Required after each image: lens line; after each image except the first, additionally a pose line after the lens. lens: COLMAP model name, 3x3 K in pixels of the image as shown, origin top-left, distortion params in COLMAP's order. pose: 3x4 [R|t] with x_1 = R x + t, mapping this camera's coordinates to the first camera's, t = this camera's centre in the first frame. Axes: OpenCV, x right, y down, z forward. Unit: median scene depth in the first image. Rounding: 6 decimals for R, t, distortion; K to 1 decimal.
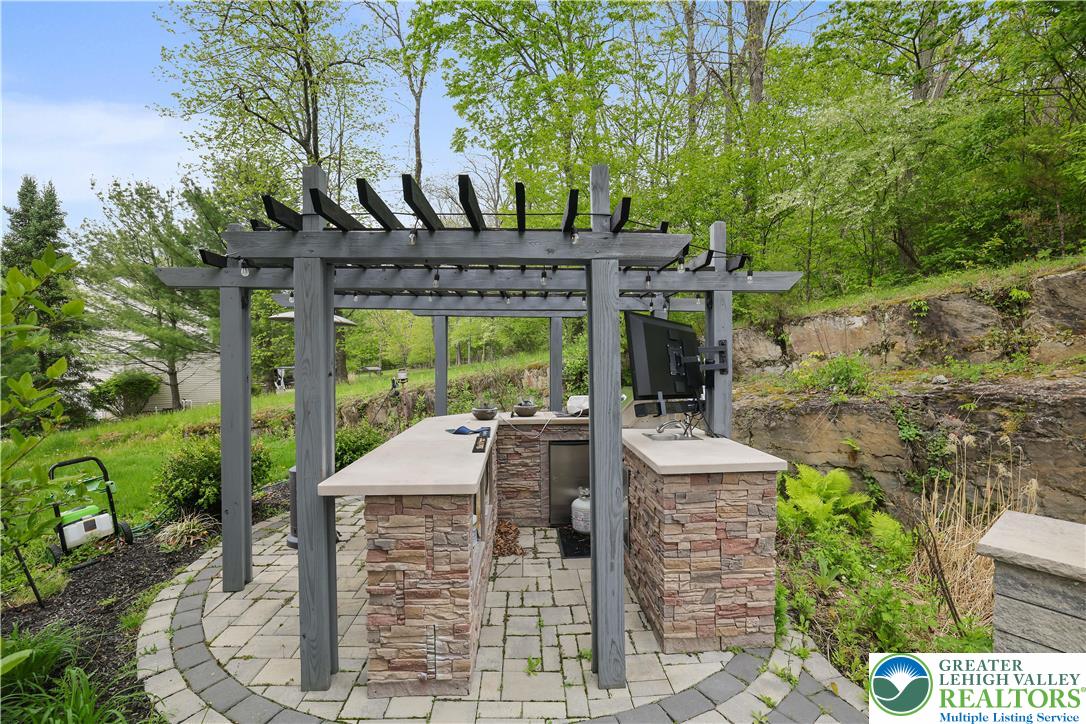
lens RADIAL K [[484.7, 0, 542.7], [0, 484.7, 358.8], [0, 0, 1]] dist [-0.006077, 0.000041]
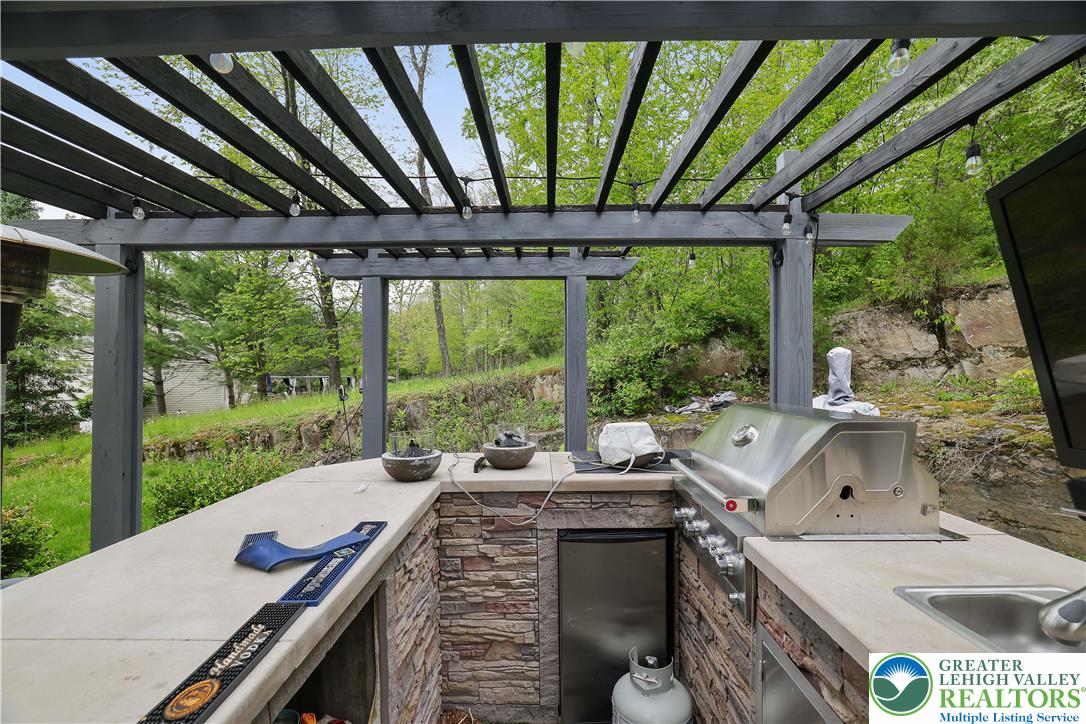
lens RADIAL K [[484.7, 0, 540.1], [0, 484.7, 366.8], [0, 0, 1]] dist [-0.006077, 0.000041]
pose [[0.998640, -0.003339, -0.052038, 0.012730], [0.003154, 0.999988, -0.003621, 0.015878], [0.052049, 0.003452, 0.998639, 0.355510]]
